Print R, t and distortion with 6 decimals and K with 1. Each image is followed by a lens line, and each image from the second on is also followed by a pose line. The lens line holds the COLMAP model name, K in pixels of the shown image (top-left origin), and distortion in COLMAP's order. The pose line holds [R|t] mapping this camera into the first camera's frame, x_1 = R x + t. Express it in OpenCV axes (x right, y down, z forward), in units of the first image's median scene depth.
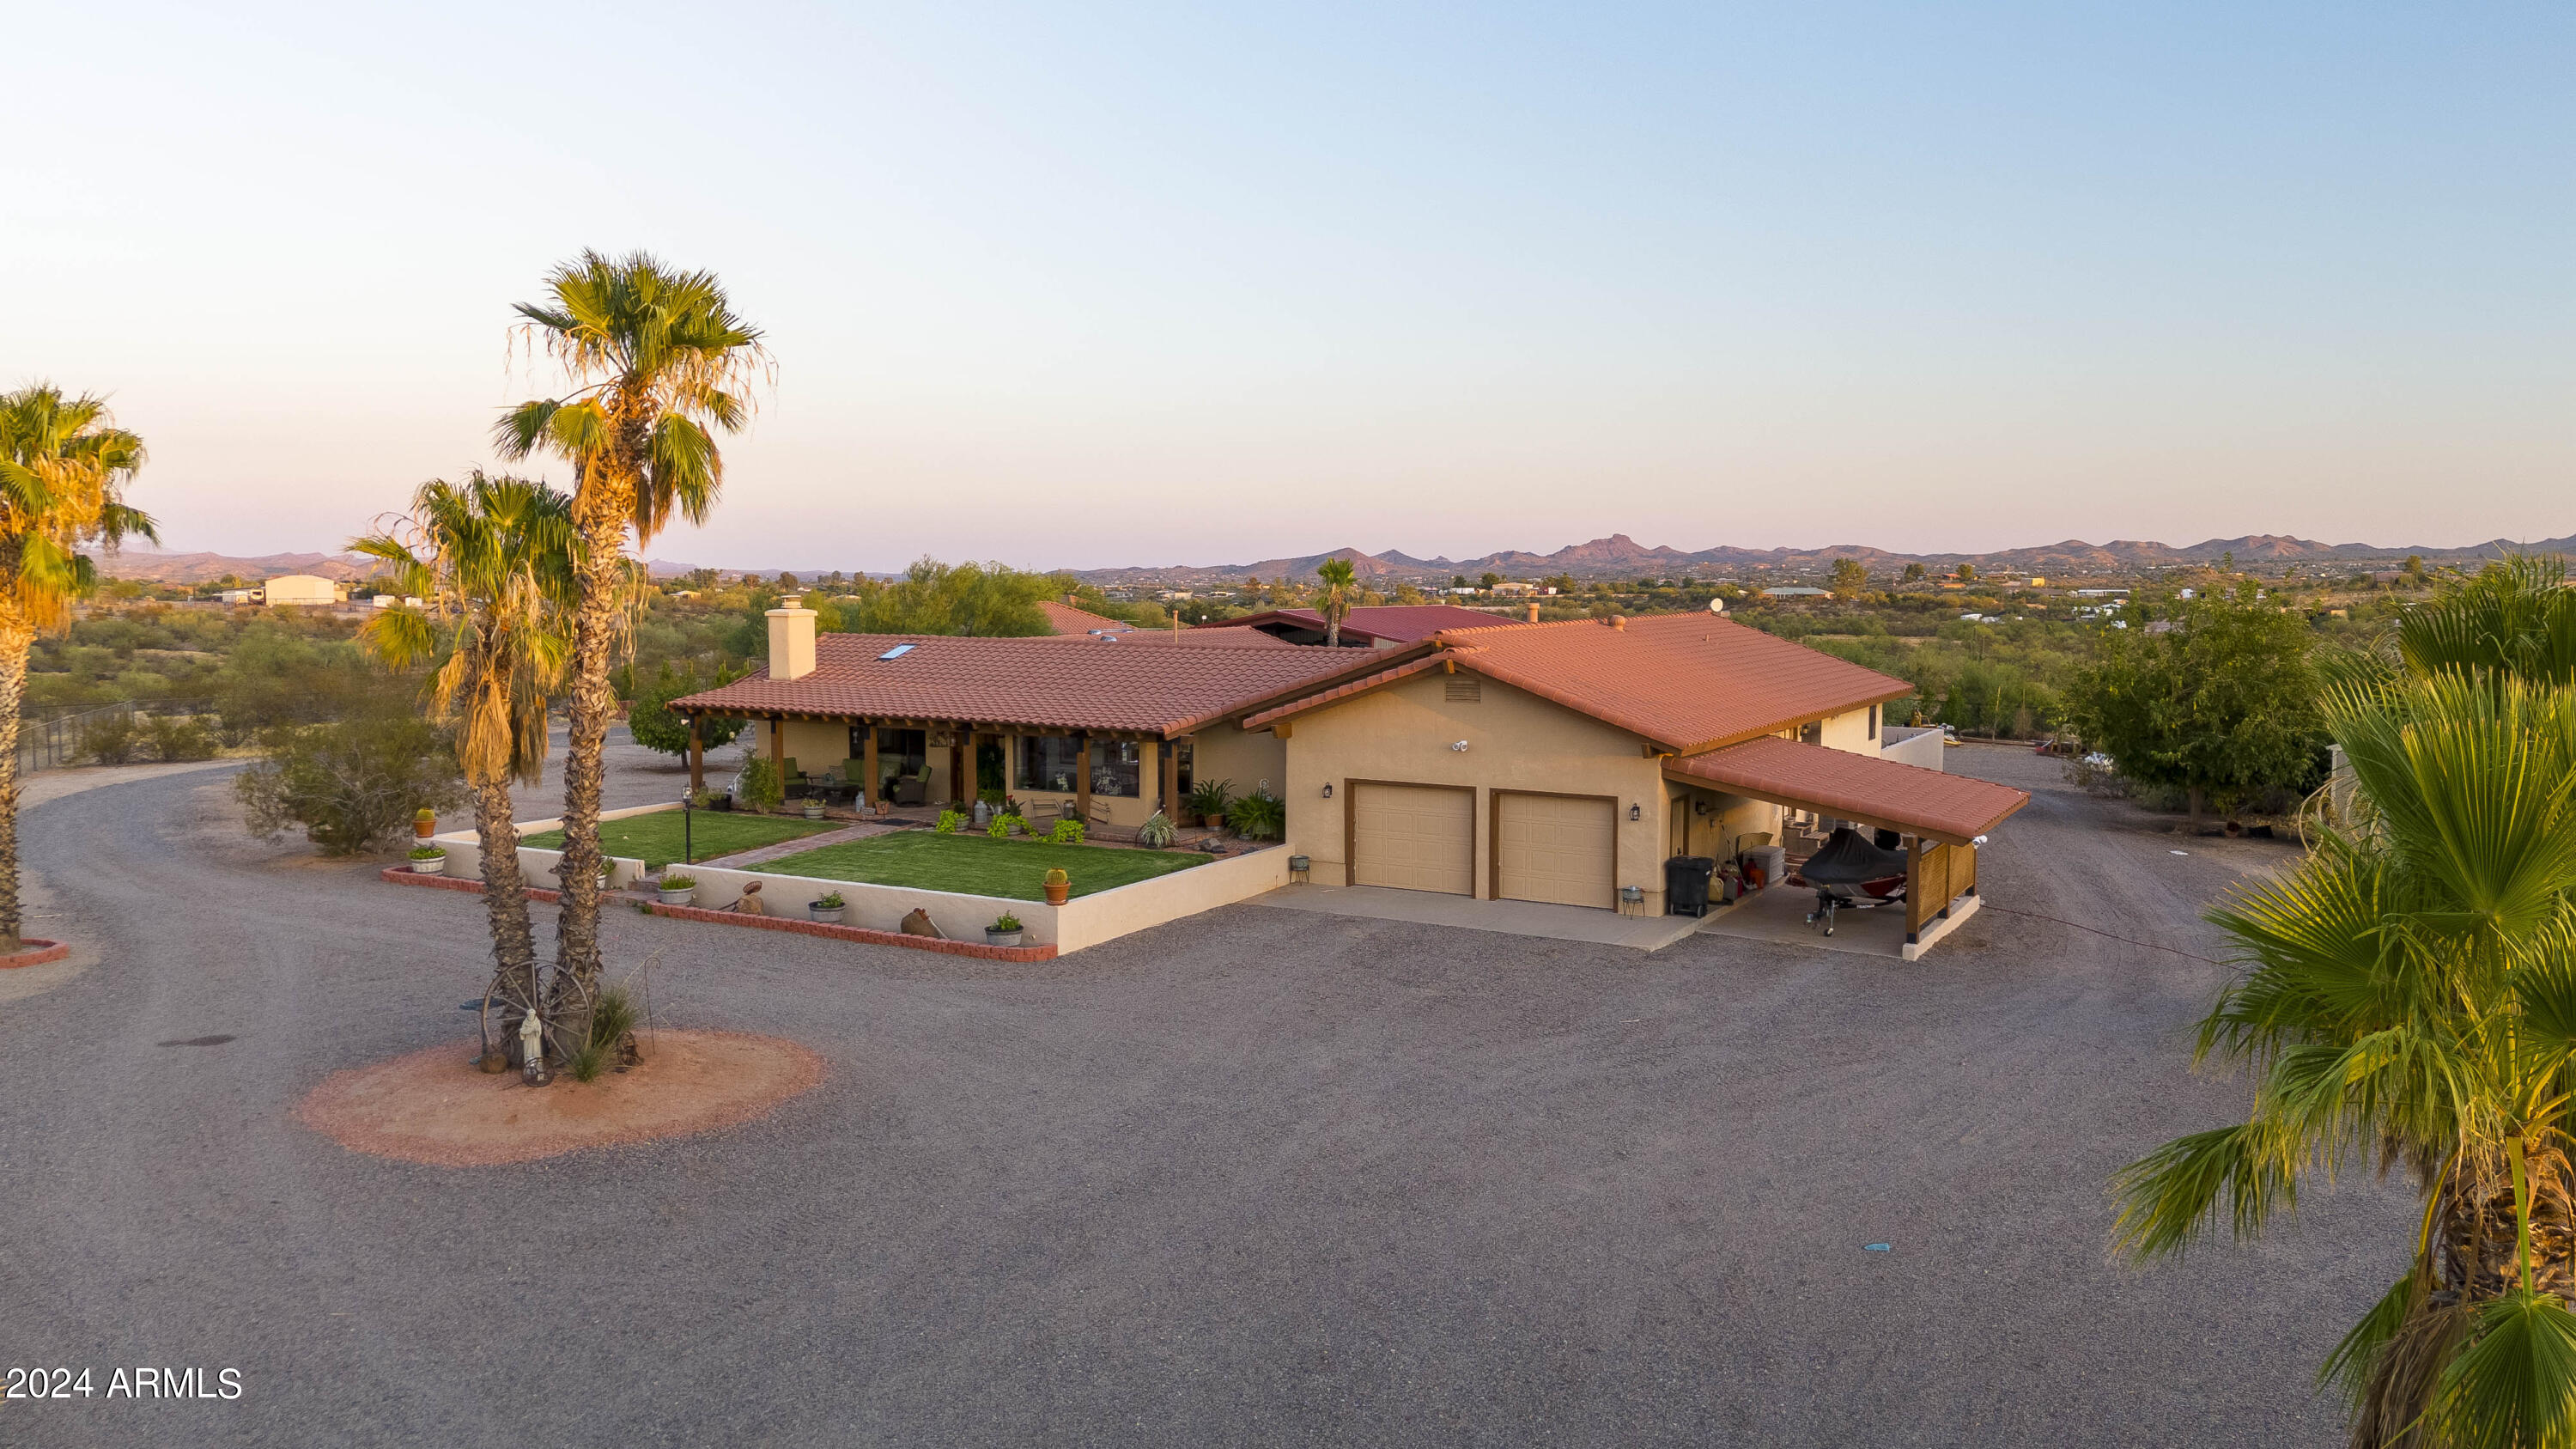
lens RADIAL K [[2007.8, 0, 1287.8], [0, 2007.8, 720.8], [0, 0, 1]] dist [-0.013360, -0.033815]
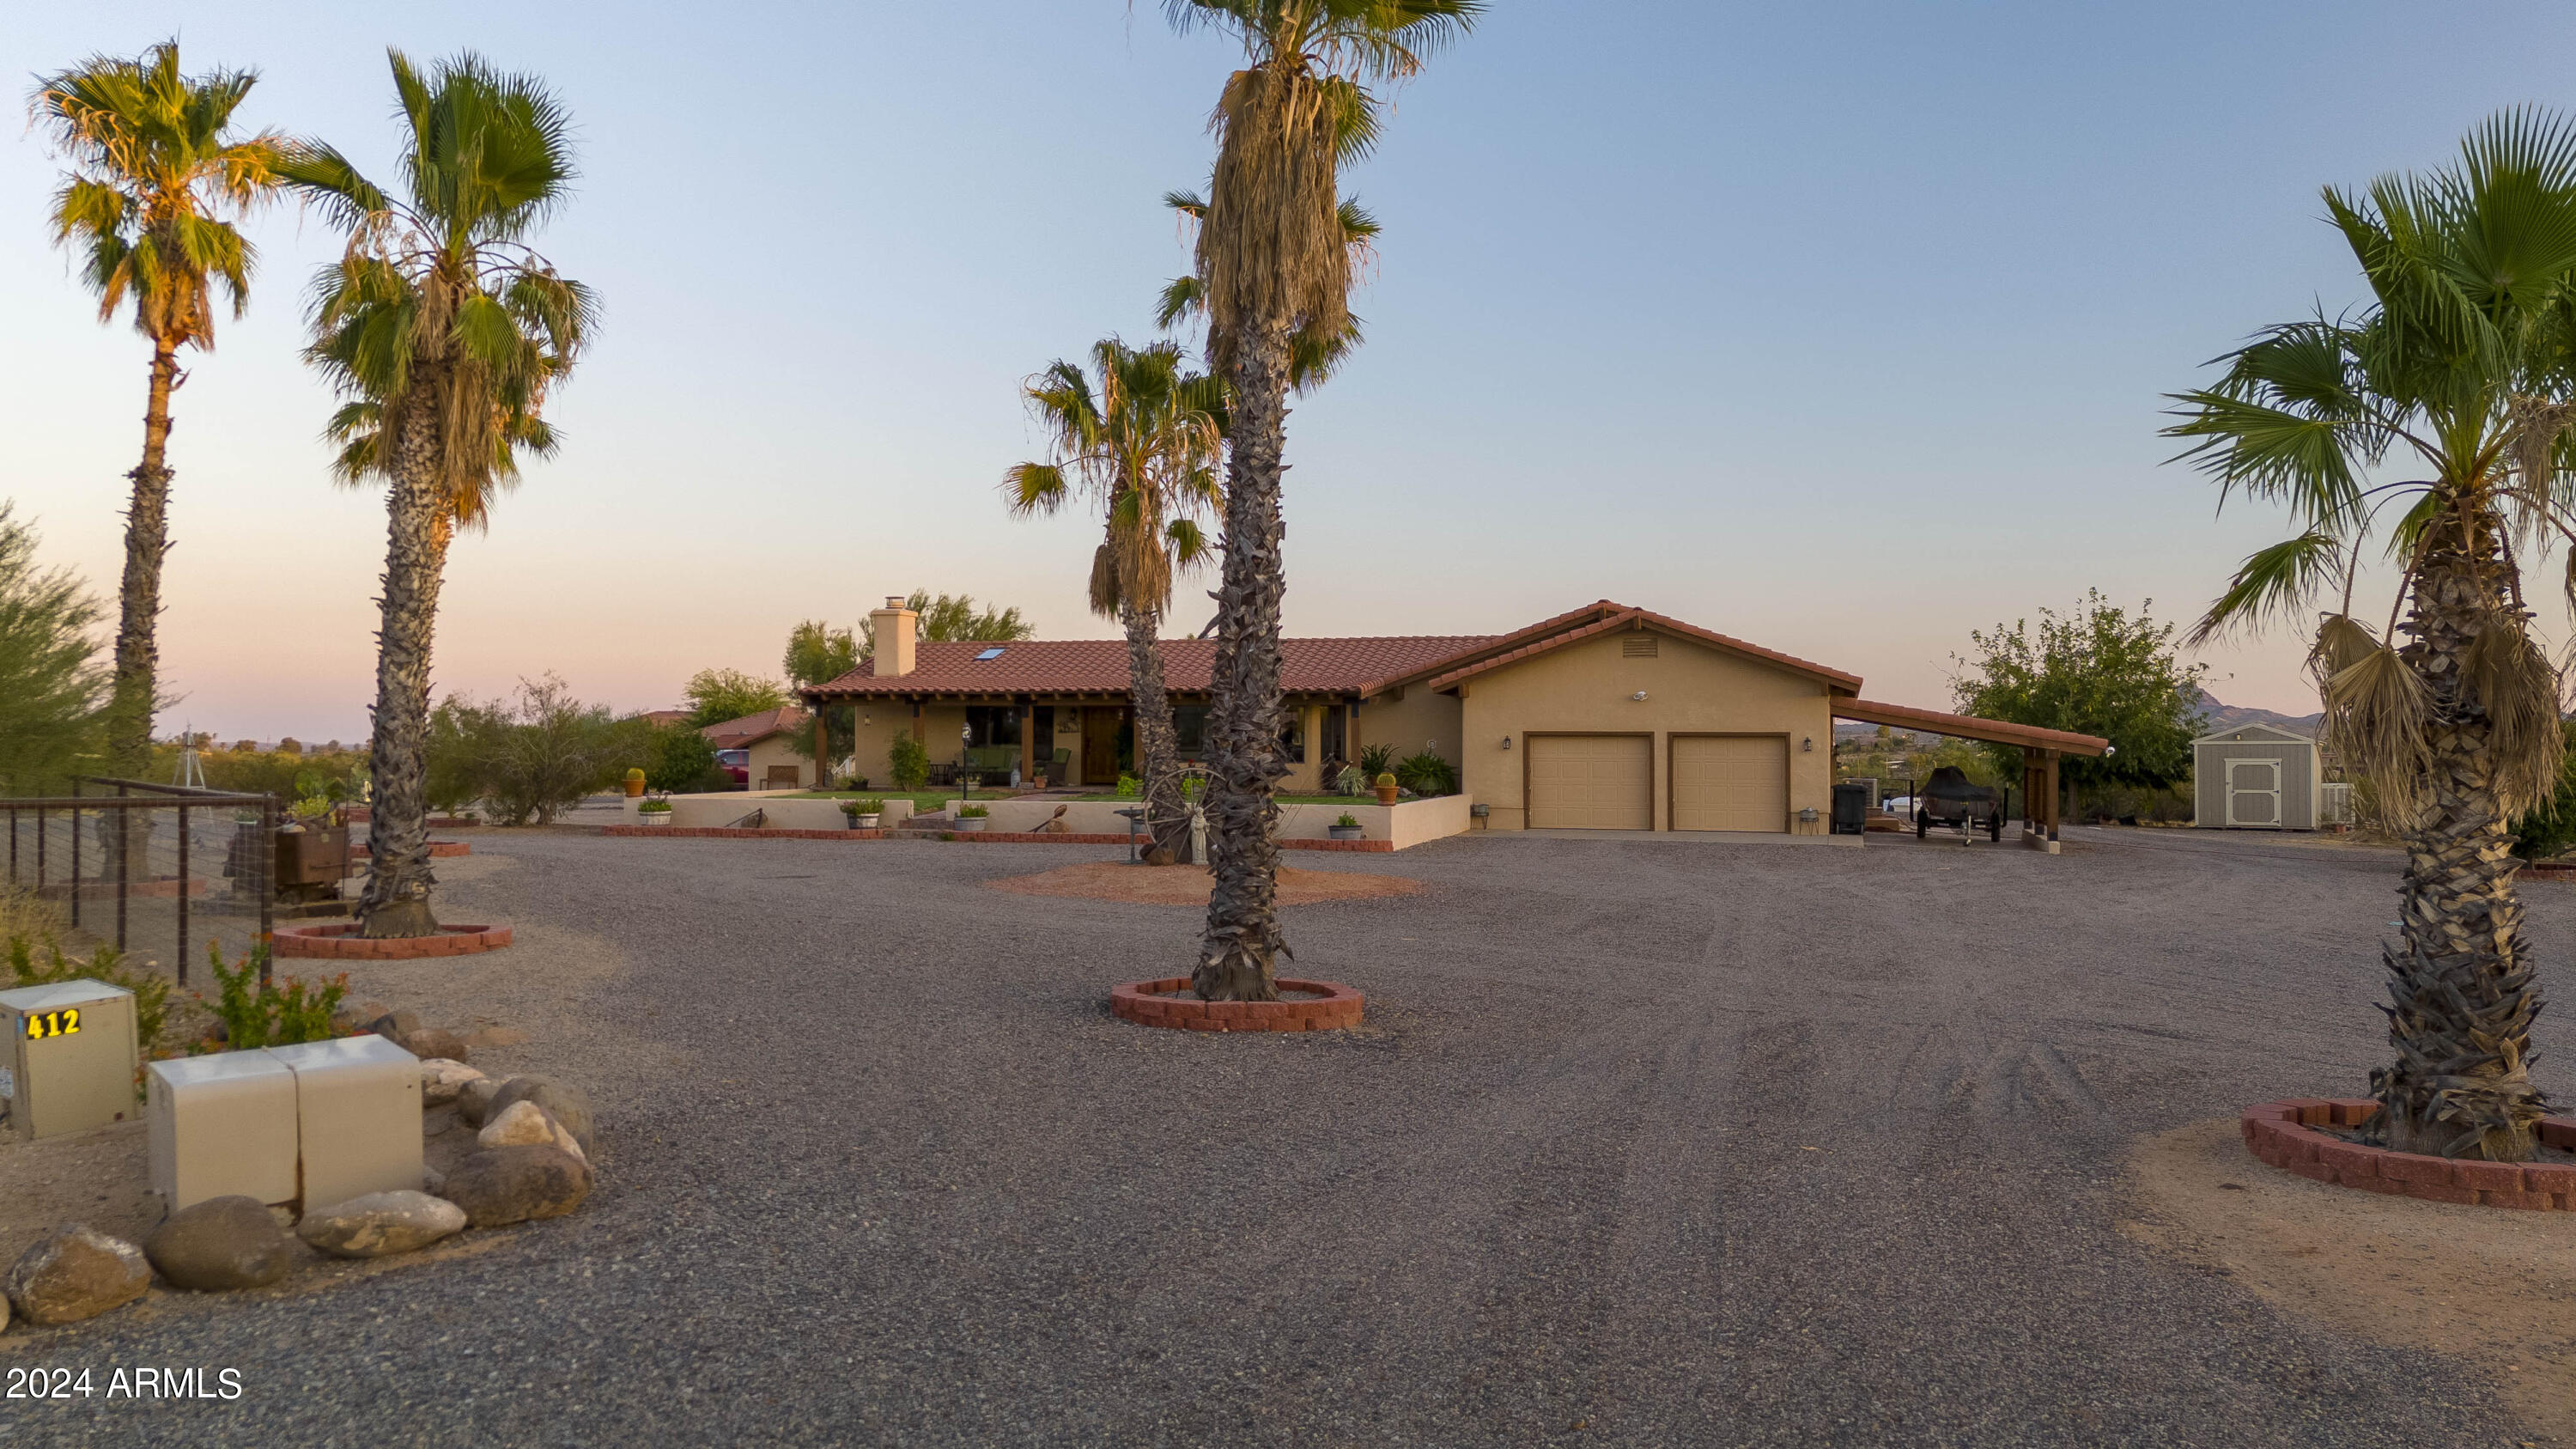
lens RADIAL K [[2007.8, 0, 1287.0], [0, 2007.8, 728.7], [0, 0, 1]] dist [-0.013360, -0.033815]
pose [[0.974444, 0.001806, 0.224625, -0.364056], [0.017123, 0.996461, -0.082294, 0.121217], [-0.223979, 0.084037, 0.970964, -0.056609]]
